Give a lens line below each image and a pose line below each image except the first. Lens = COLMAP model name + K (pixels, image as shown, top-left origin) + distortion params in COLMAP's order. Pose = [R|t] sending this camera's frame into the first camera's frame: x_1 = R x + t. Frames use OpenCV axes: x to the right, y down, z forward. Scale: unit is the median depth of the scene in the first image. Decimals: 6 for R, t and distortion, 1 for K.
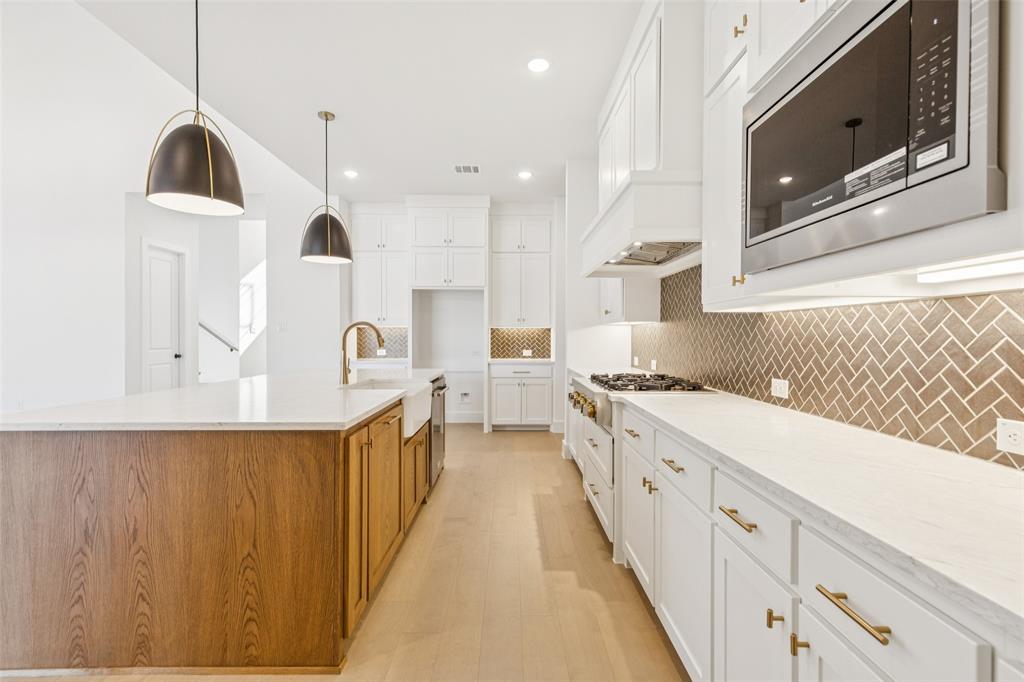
lens RADIAL K [[466.9, 0, 512.0], [0, 466.9, 341.0], [0, 0, 1]] dist [0.003870, 0.000039]
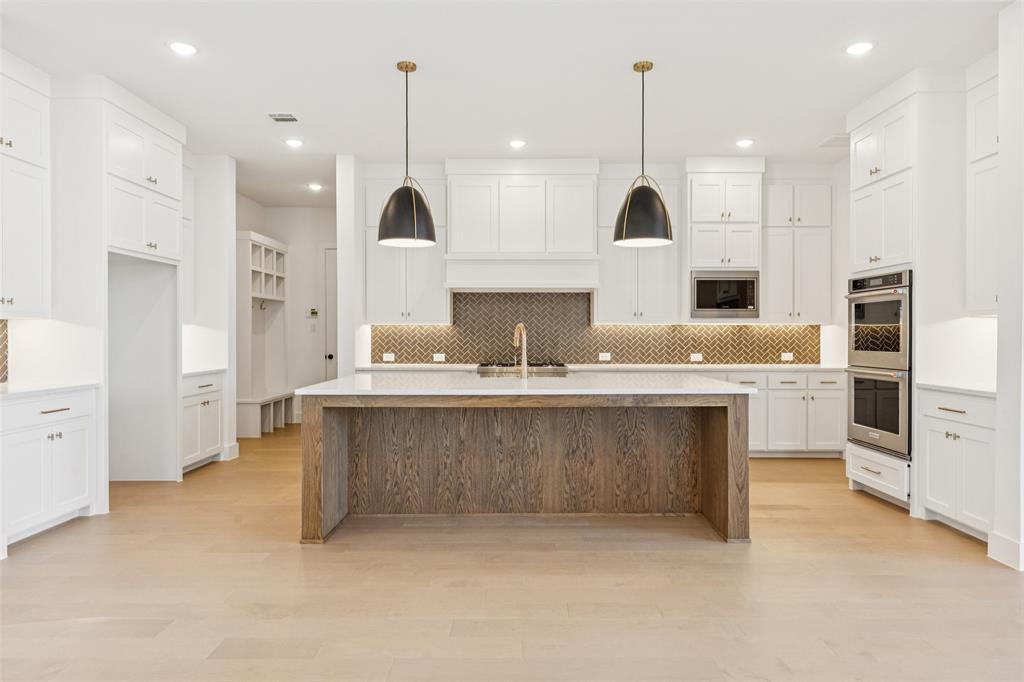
lens RADIAL K [[648.8, 0, 512.0], [0, 648.8, 341.0], [0, 0, 1]] dist [0.000064, 0.000585]
pose [[-0.007820, -0.009454, 0.999925, -2.647073], [0.012487, 0.999876, 0.009552, -0.016758], [-0.999891, 0.012561, -0.007701, 1.435680]]
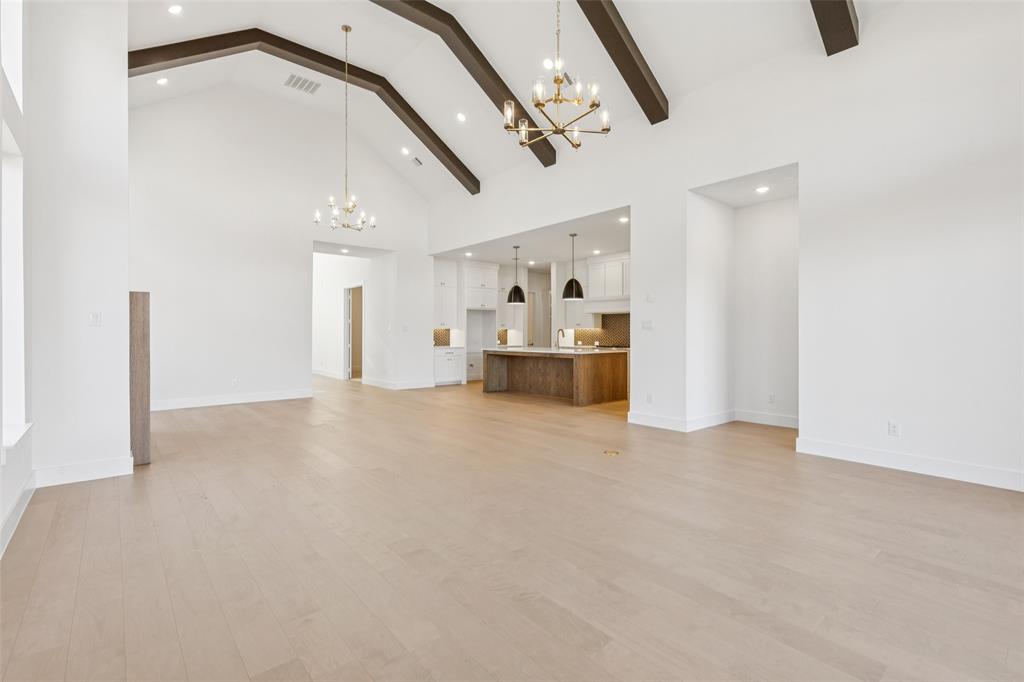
lens RADIAL K [[466.9, 0, 512.0], [0, 466.9, 341.0], [0, 0, 1]] dist [0.003870, 0.000039]
pose [[0.760943, -0.004866, 0.648801, -3.549137], [0.002111, 0.999985, 0.005024, 0.034911], [-0.648816, -0.002453, 0.760942, -1.564690]]
